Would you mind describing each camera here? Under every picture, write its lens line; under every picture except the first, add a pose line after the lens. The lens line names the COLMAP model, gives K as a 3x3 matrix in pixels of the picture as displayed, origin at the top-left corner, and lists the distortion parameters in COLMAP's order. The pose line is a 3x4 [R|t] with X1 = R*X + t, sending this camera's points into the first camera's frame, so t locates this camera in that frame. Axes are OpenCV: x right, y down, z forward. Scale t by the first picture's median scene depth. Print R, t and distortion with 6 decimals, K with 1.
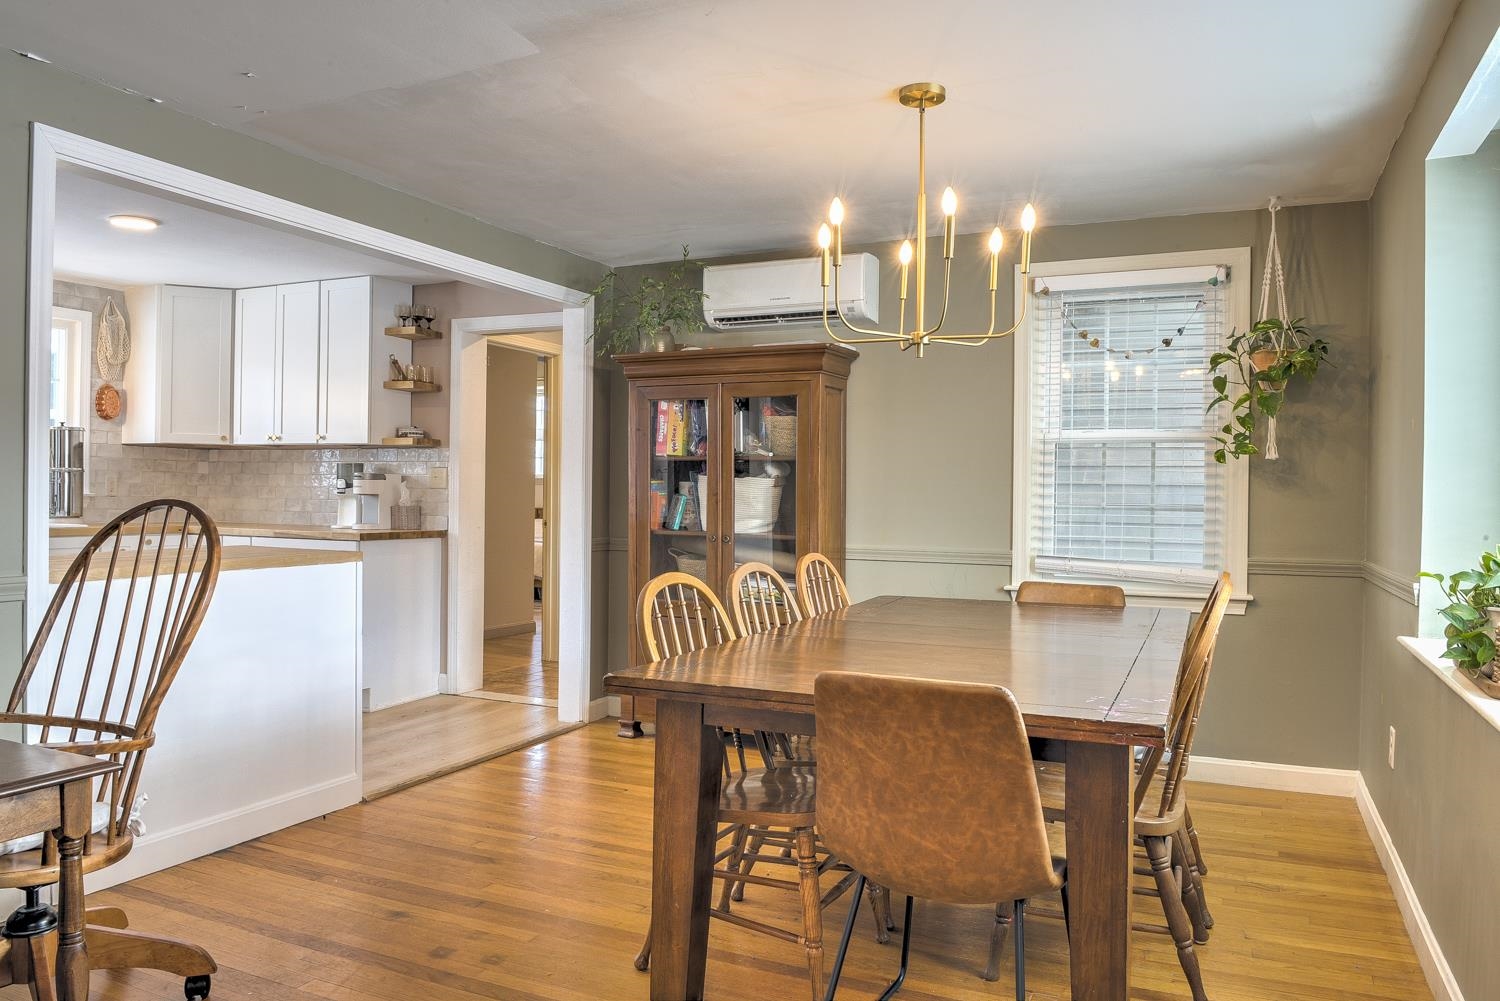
lens RADIAL K [[1076.4, 0, 749.8], [0, 1076.4, 483.0], [0, 0, 1]] dist [-0.055944, -0.001167]
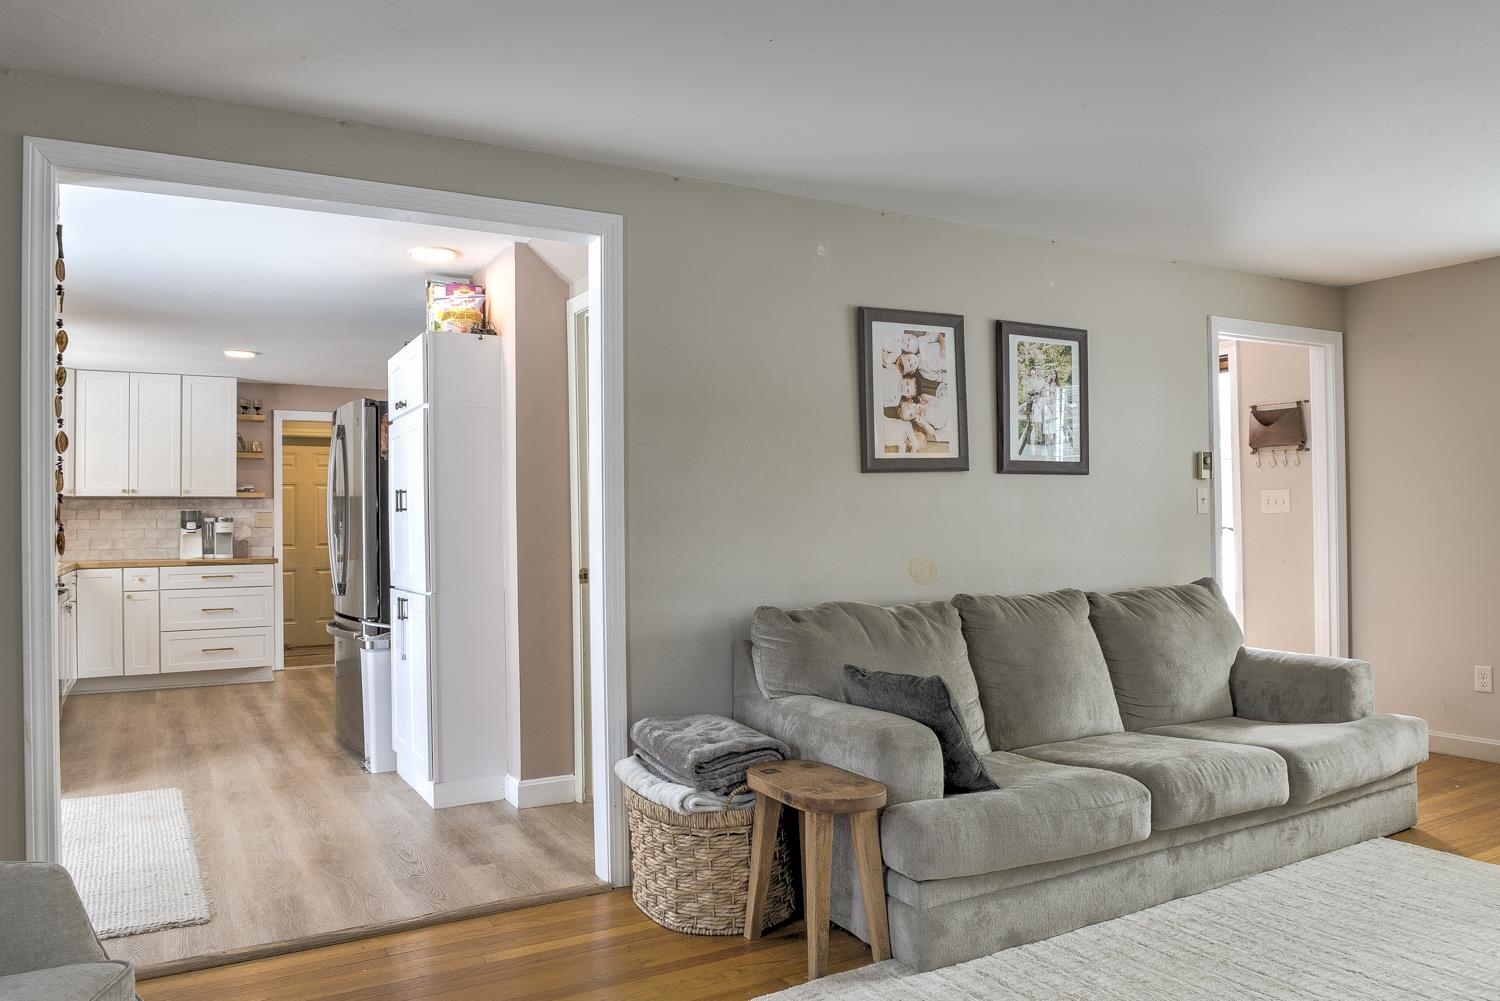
lens RADIAL K [[1039.2, 0, 741.9], [0, 1039.2, 509.2], [0, 0, 1]] dist [-0.043730, -0.002423]
pose [[0.585519, -0.009372, 0.810604, -1.031634], [0.013811, 0.999903, 0.001585, -0.012682], [-0.810541, 0.010267, 0.585592, -0.326445]]
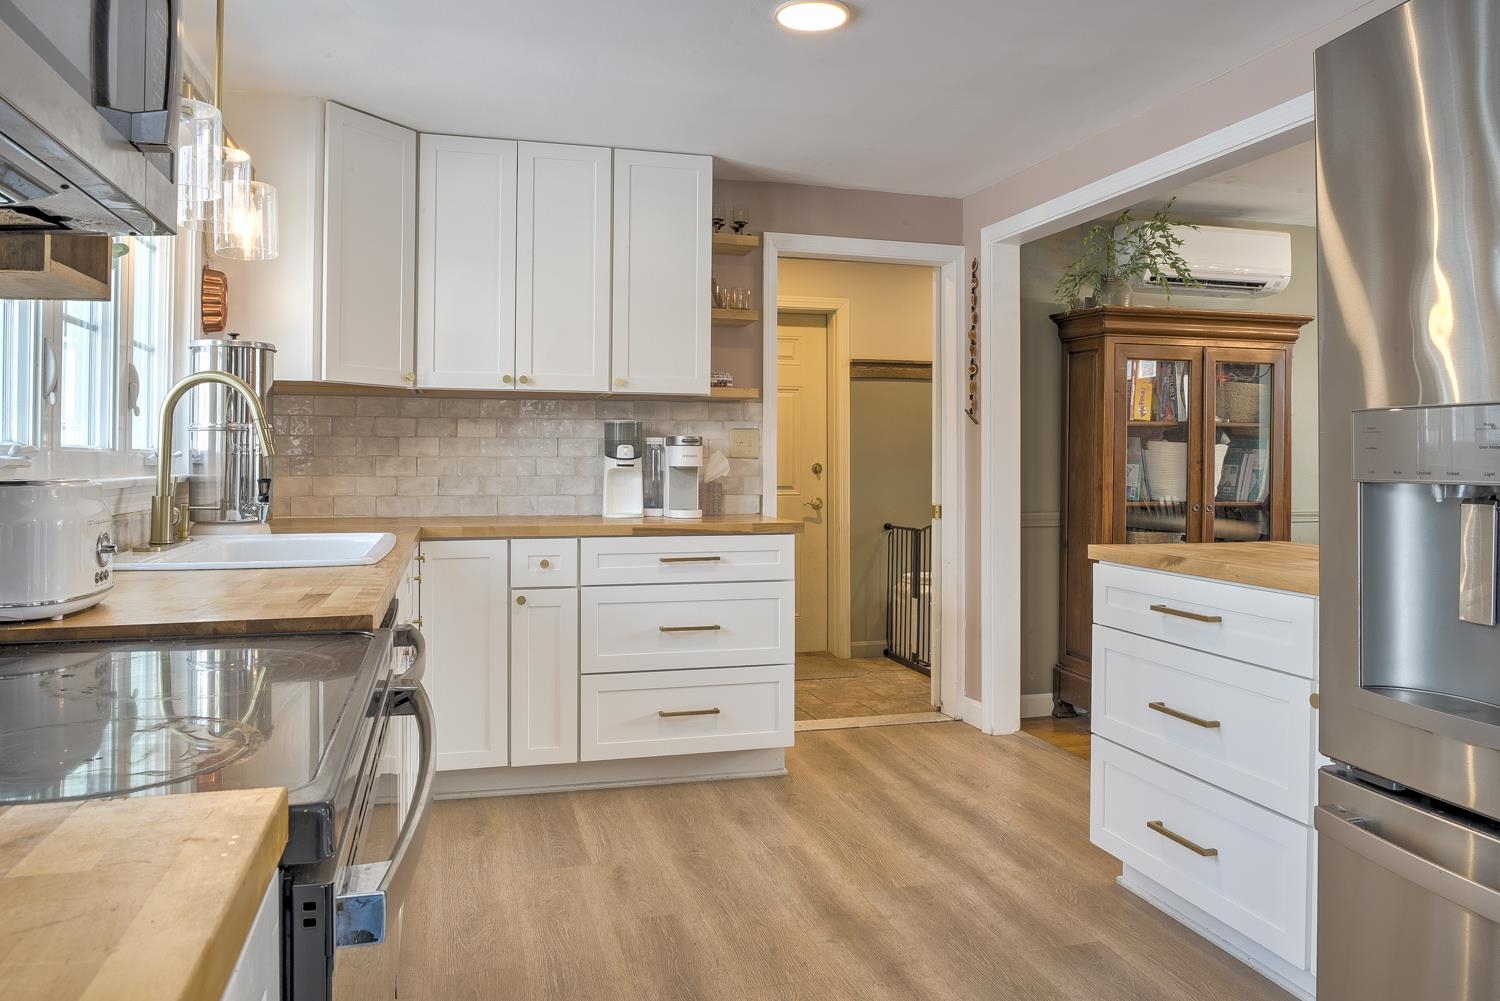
lens RADIAL K [[1052.4, 0, 745.6], [0, 1052.4, 451.6], [0, 0, 1]] dist [-0.044741, -0.000650]
pose [[0.765049, -0.004120, 0.643959, -0.758009], [0.001215, 0.999987, 0.004954, -0.002782], [-0.643971, -0.003008, 0.765044, 0.441751]]
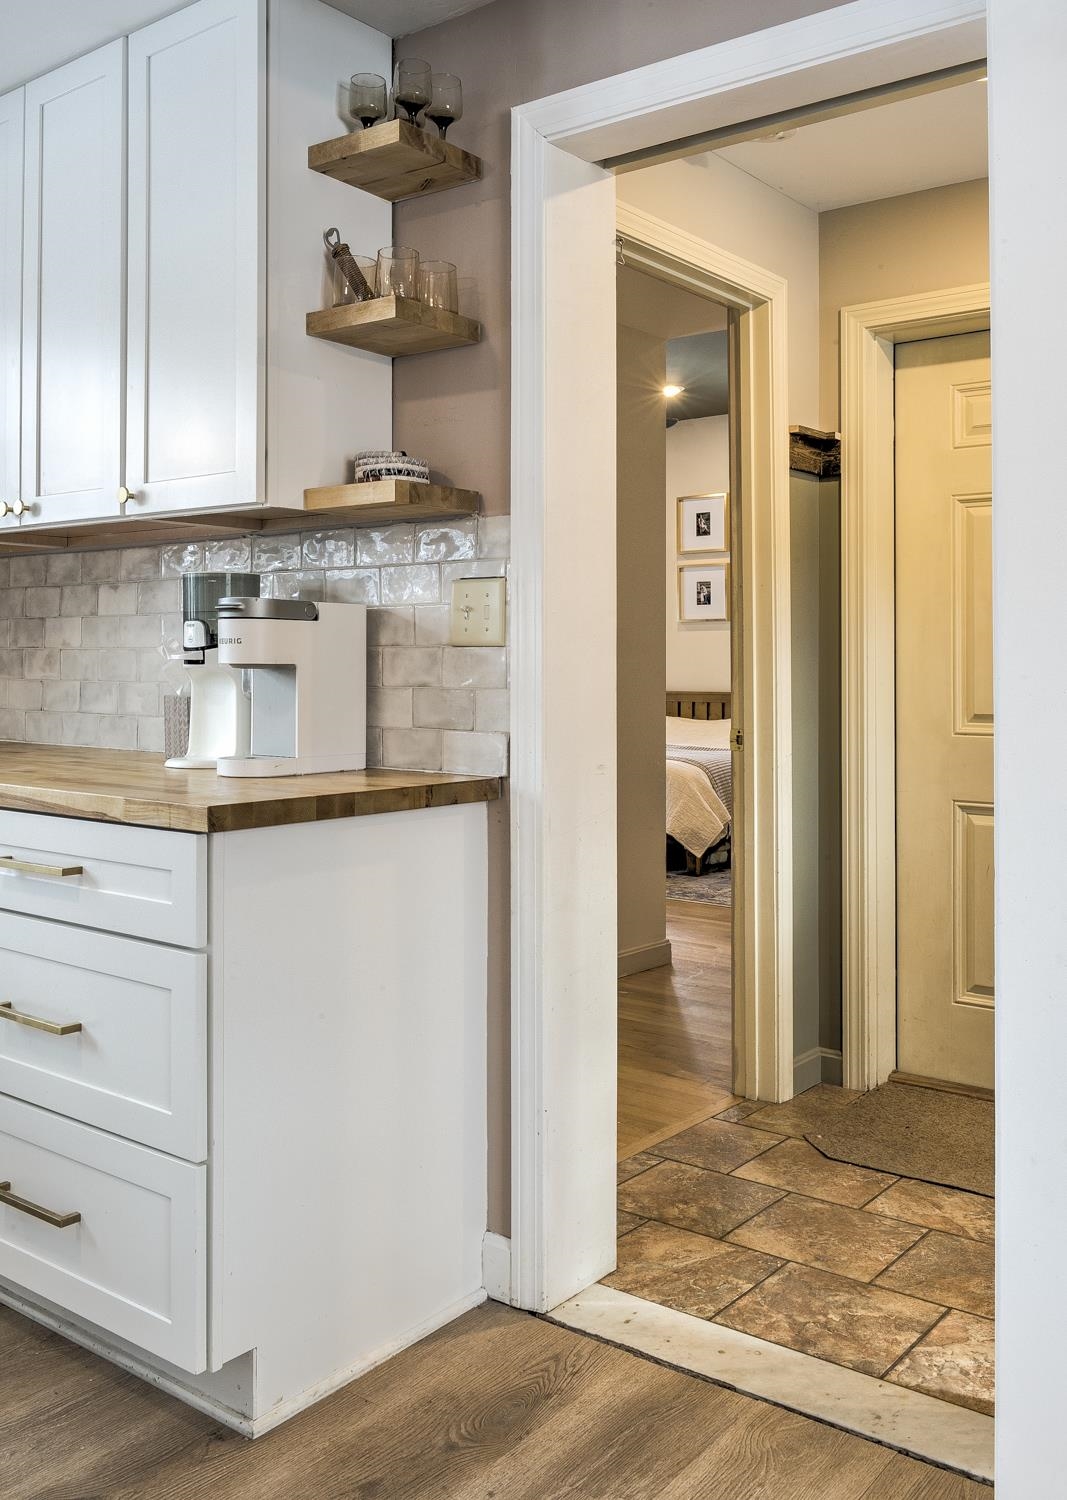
lens RADIAL K [[1369.3, 0, 528.6], [0, 1369.3, 643.2], [0, 0, 1]] dist [-0.015078, 0.001021]
pose [[0.974276, -0.012728, -0.225000, -0.183863], [0.011034, 0.999901, -0.008785, 0.008162], [0.225089, 0.006076, 0.974319, 0.605807]]
